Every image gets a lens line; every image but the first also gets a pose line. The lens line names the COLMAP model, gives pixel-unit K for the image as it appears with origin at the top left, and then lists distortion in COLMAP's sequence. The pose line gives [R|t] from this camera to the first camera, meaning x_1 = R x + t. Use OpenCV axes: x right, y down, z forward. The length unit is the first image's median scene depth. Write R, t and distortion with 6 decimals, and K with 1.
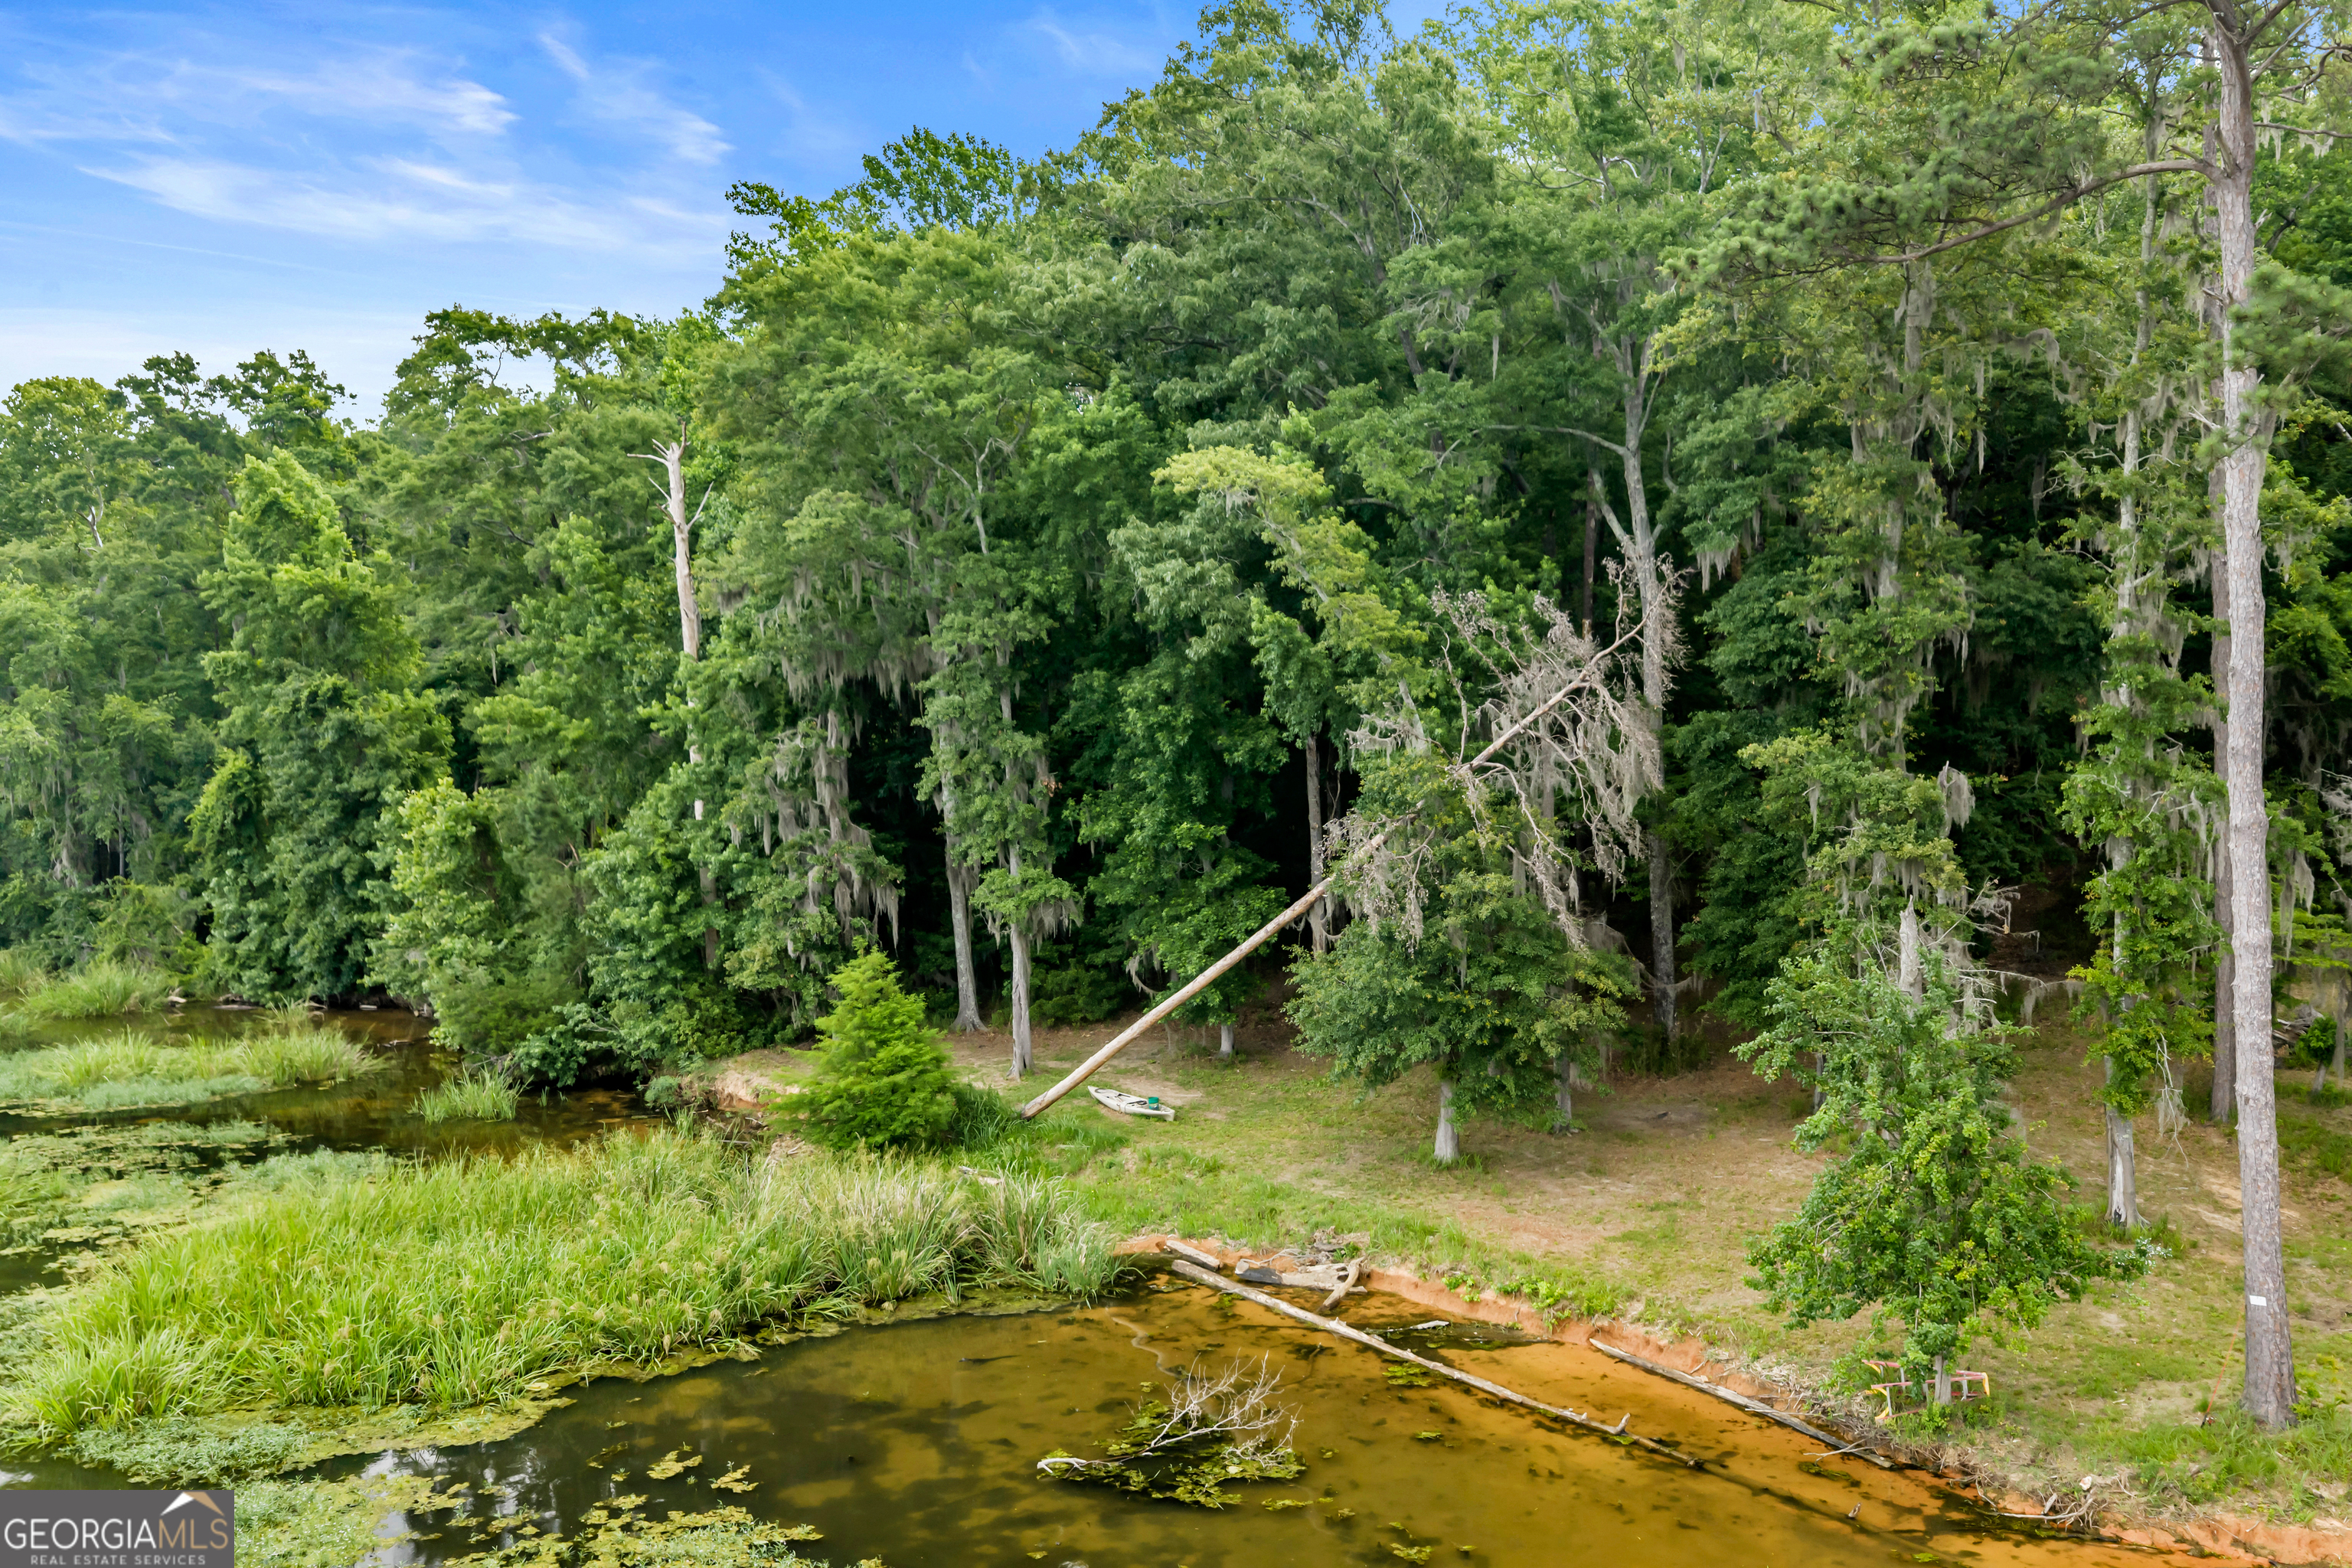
lens RADIAL K [[1959.2, 0, 1224.8], [0, 1959.2, 736.5], [0, 0, 1]] dist [0.036273, -0.067556]
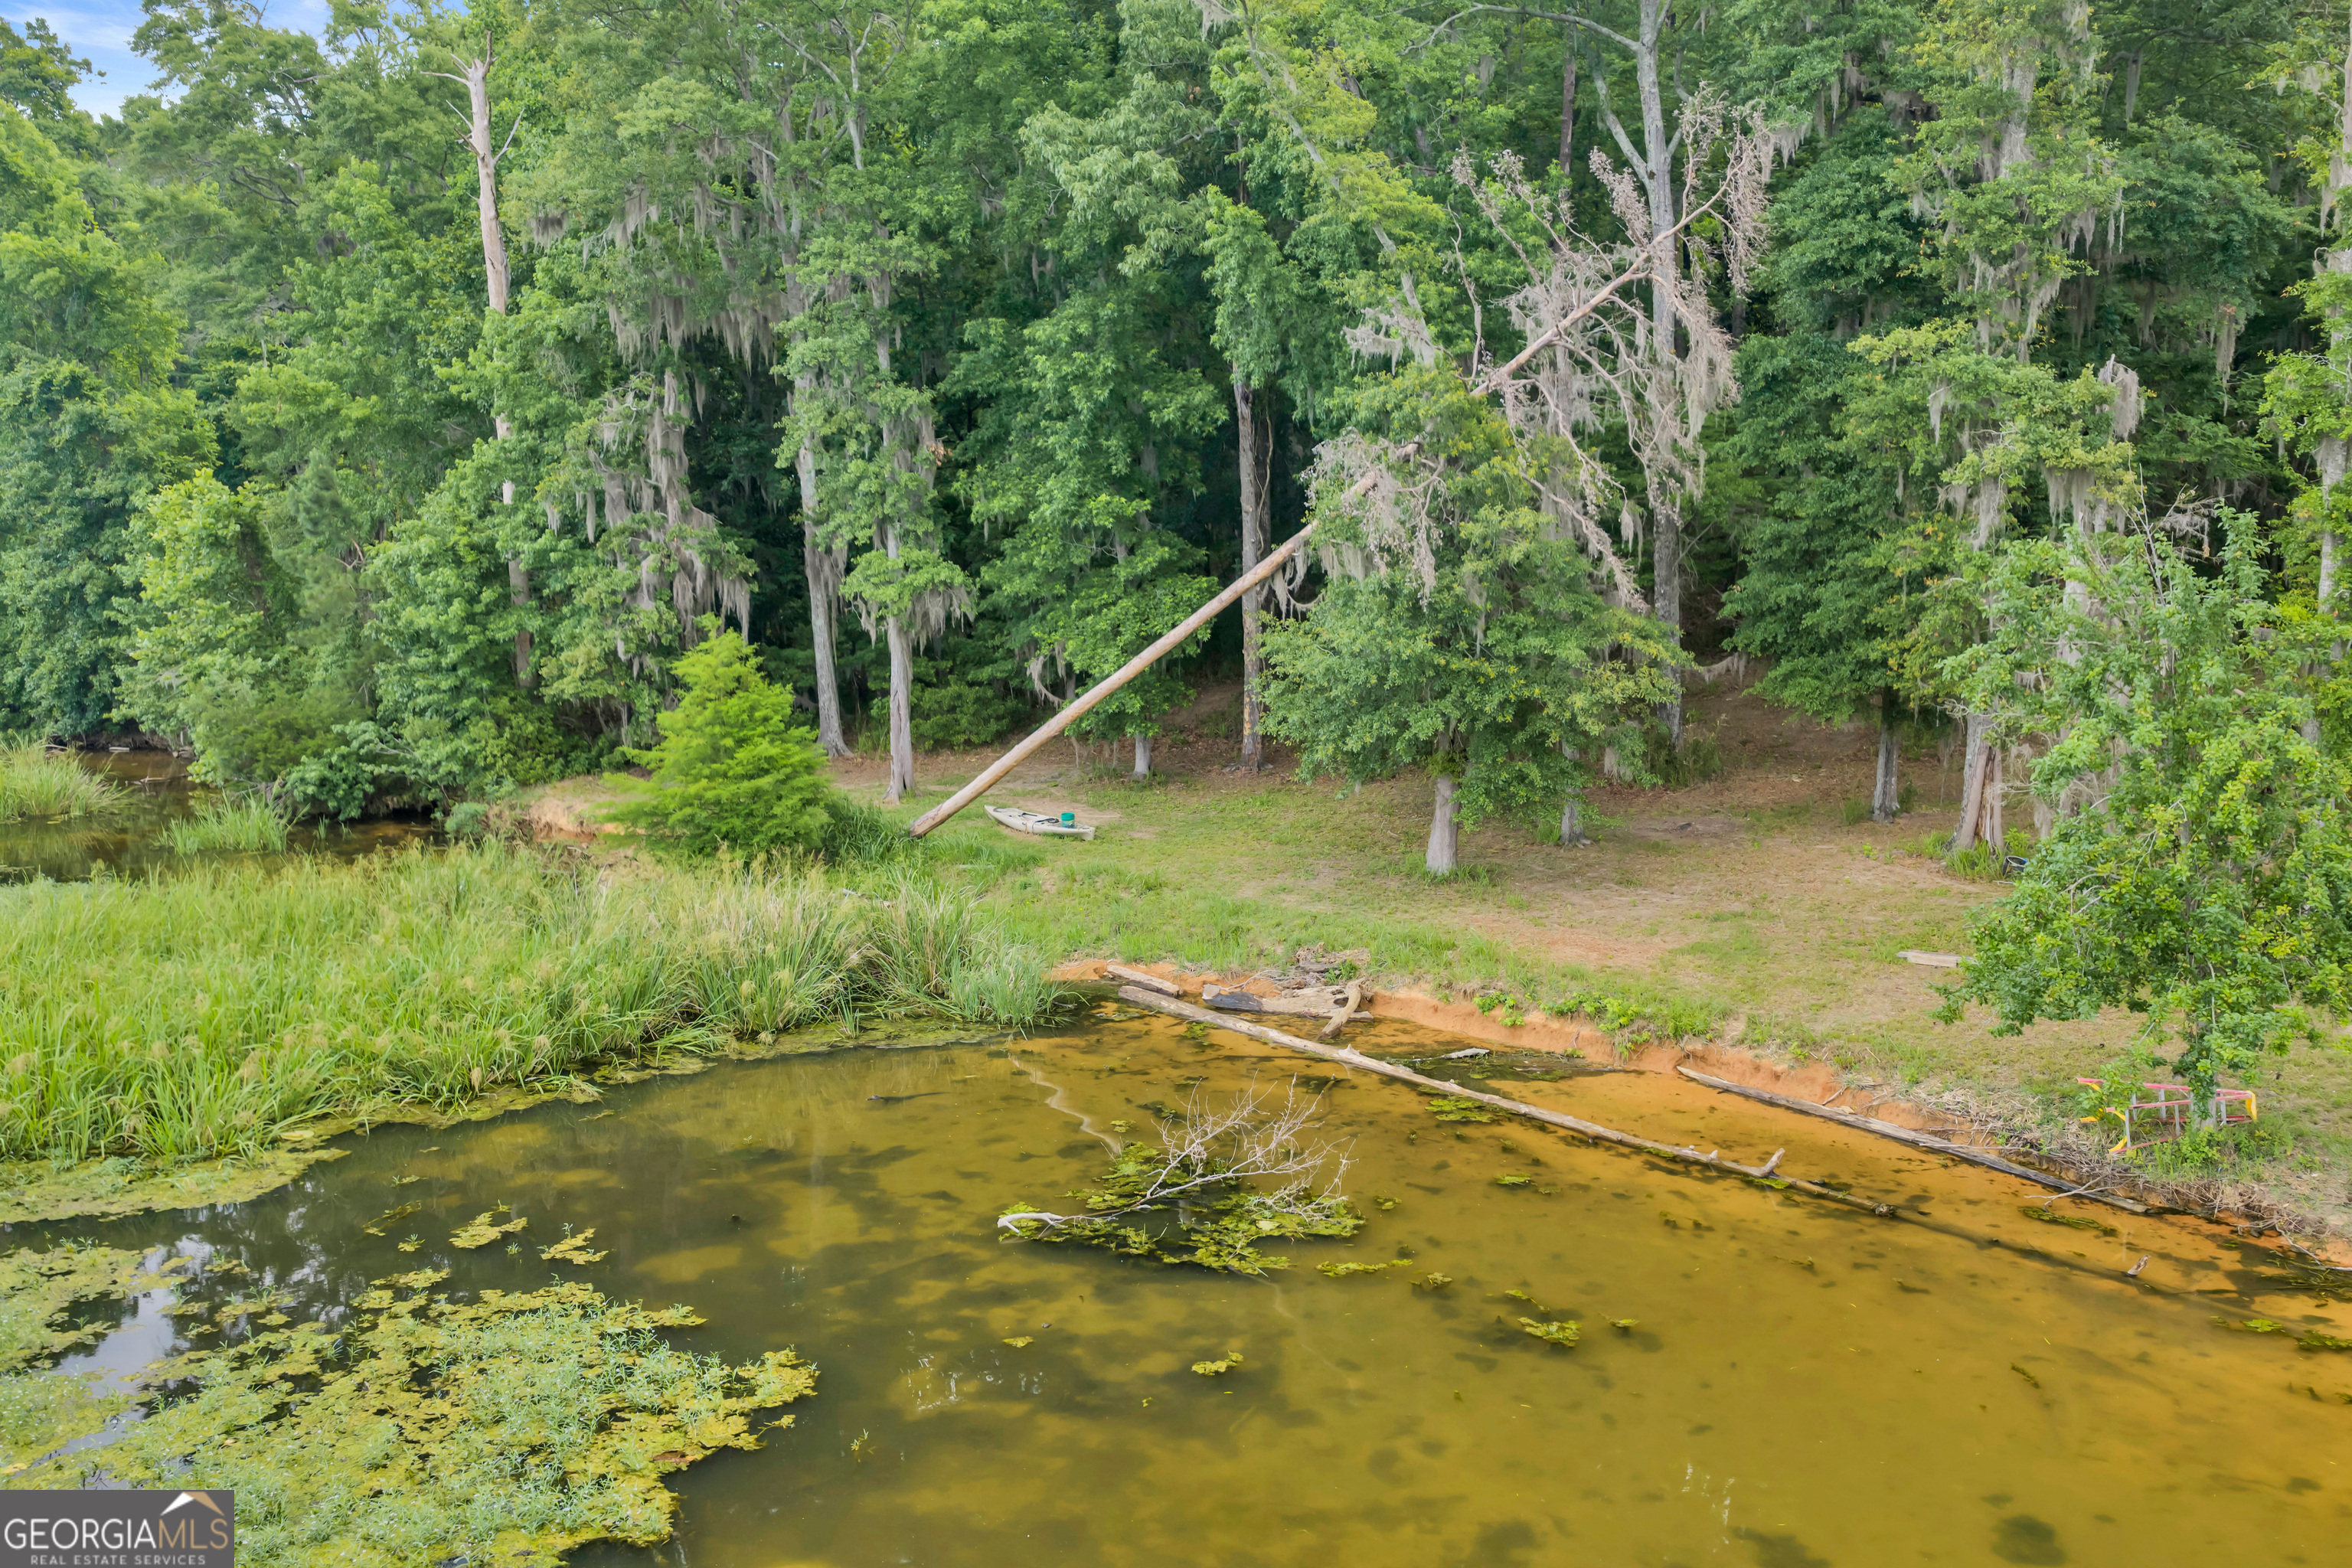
lens RADIAL K [[1958.2, 0, 1174.4], [0, 1958.2, 645.8], [0, 0, 1]] dist [0.020815, -0.026944]
pose [[0.997544, 0.009769, 0.069362, -0.043162], [-0.013010, 0.998836, 0.046439, 0.063993], [-0.068828, -0.047228, 0.996510, 0.146993]]
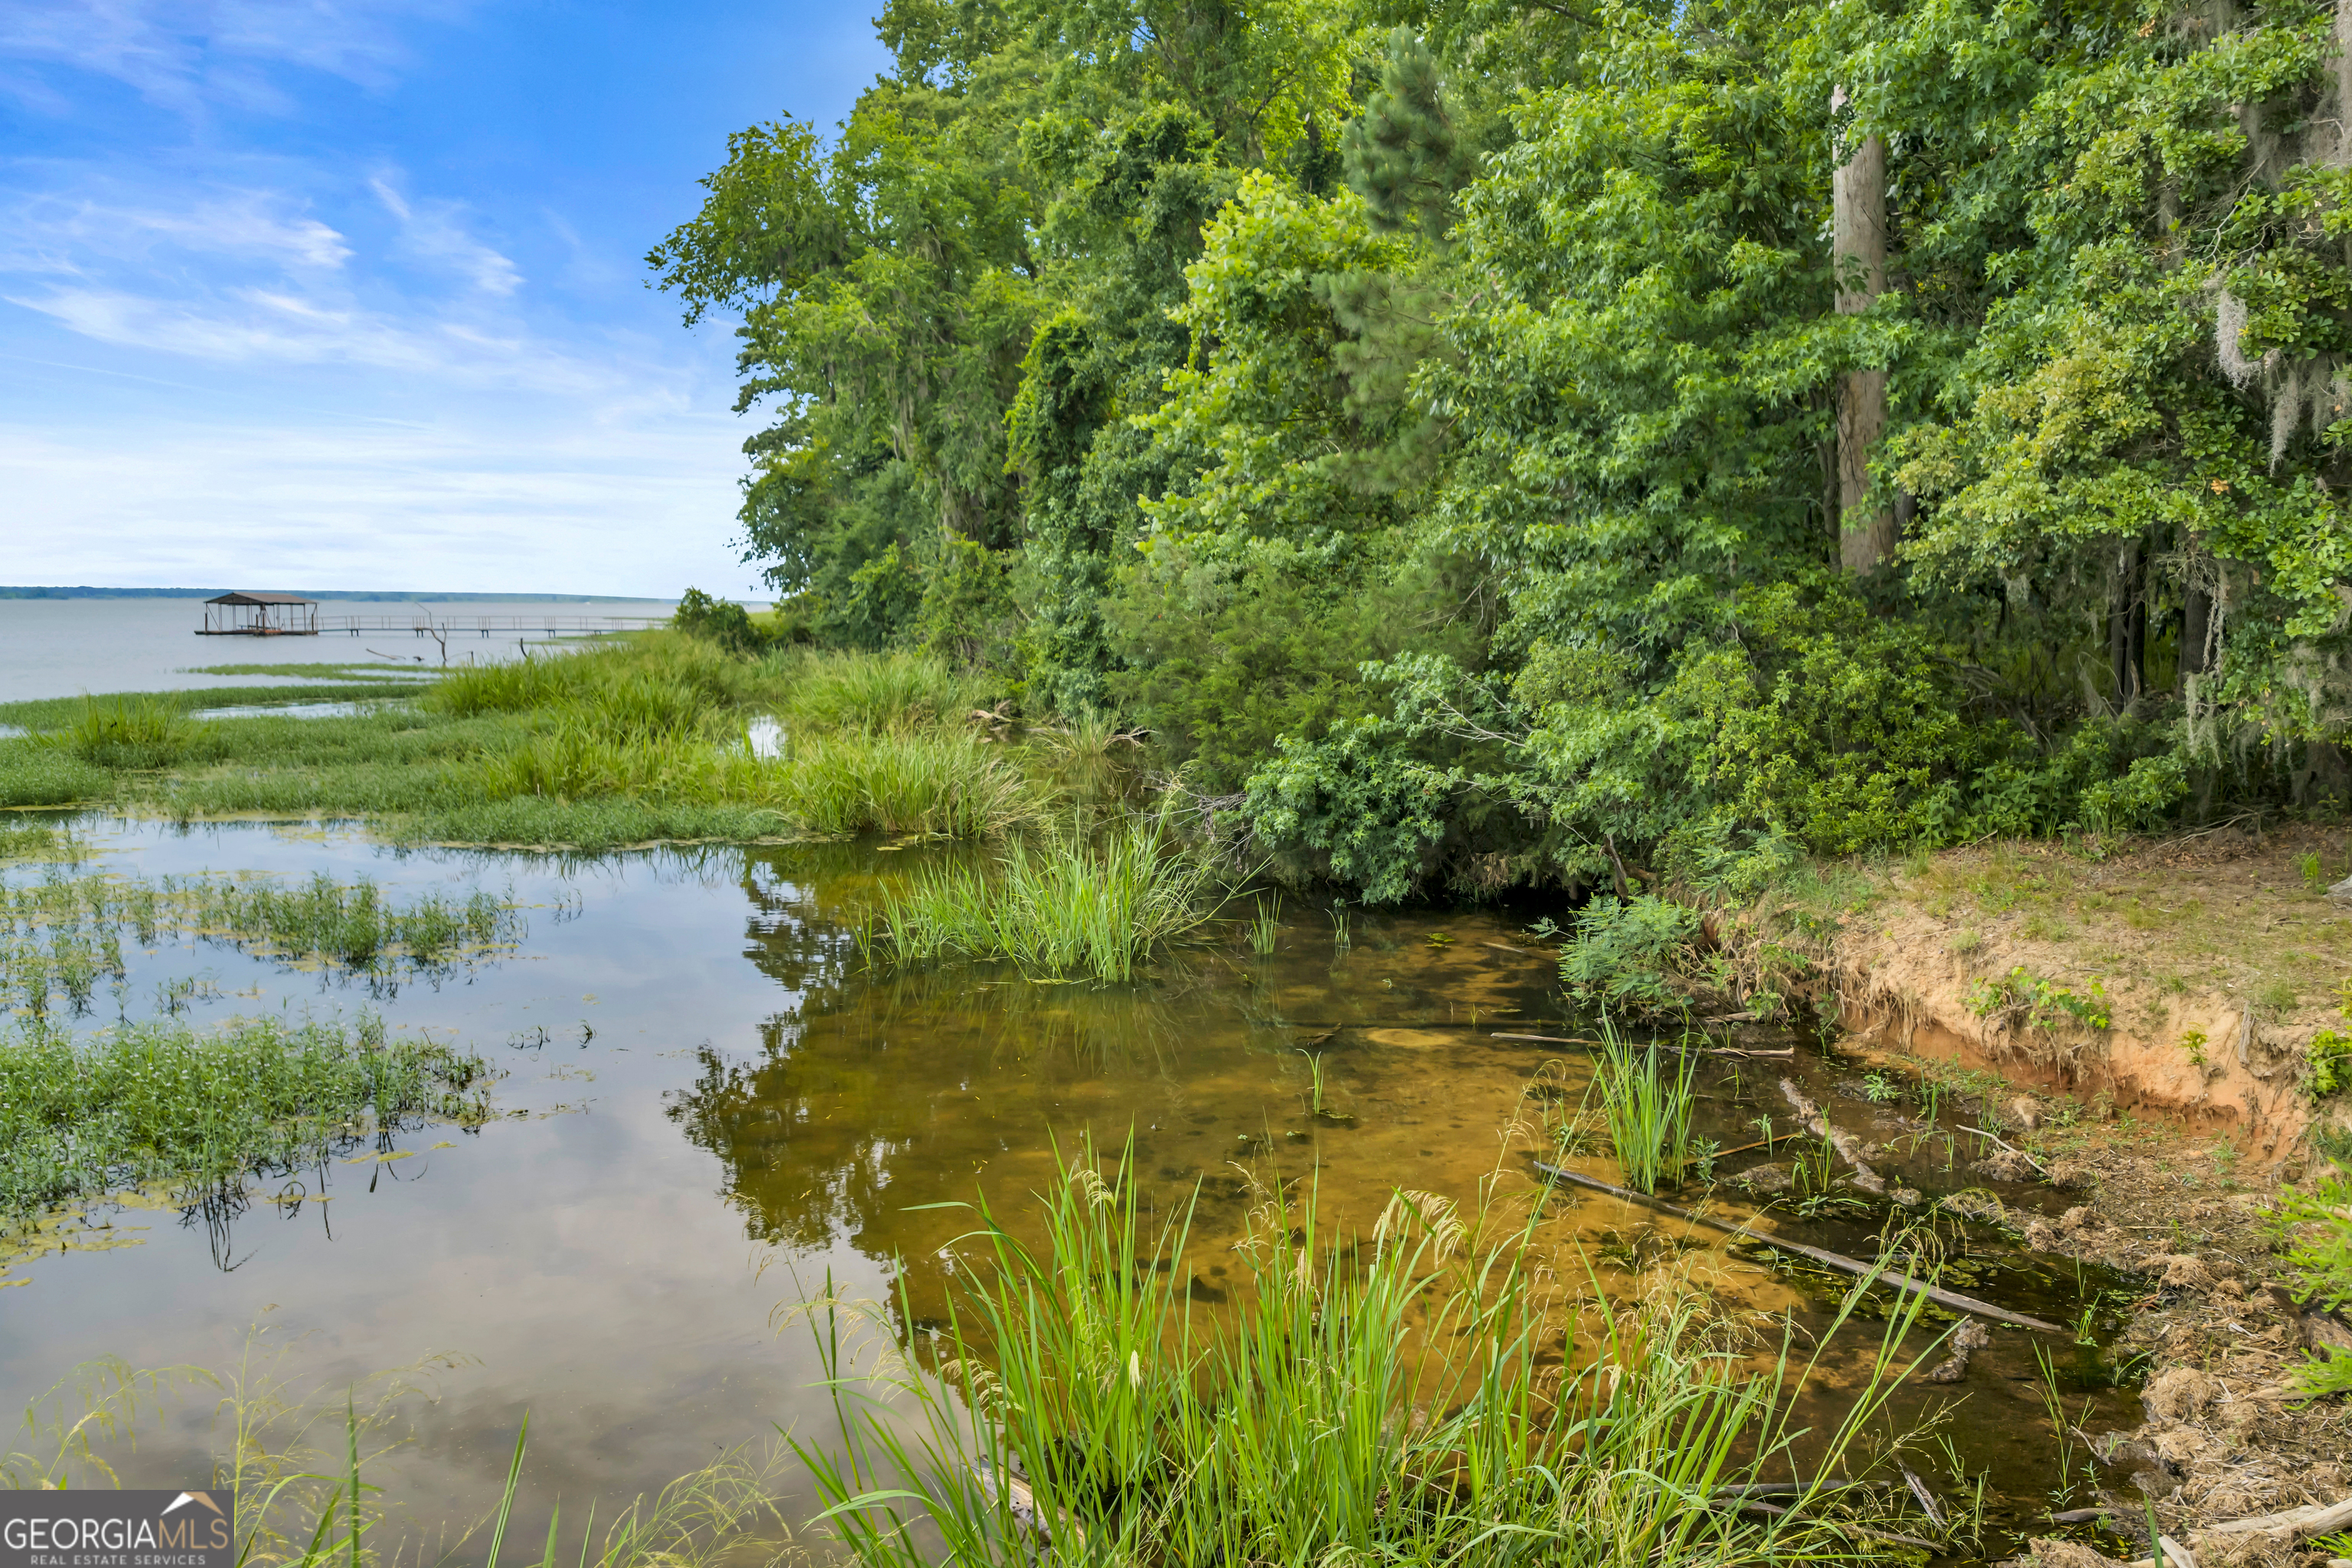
lens RADIAL K [[1983.0, 0, 1178.1], [0, 1983.0, 788.8], [0, 0, 1]] dist [0.007573, -0.001463]
pose [[0.821820, 0.073213, -0.565024, -0.190188], [-0.020224, 0.994833, 0.099490, 0.135799], [0.569388, -0.070336, 0.819054, 0.761571]]
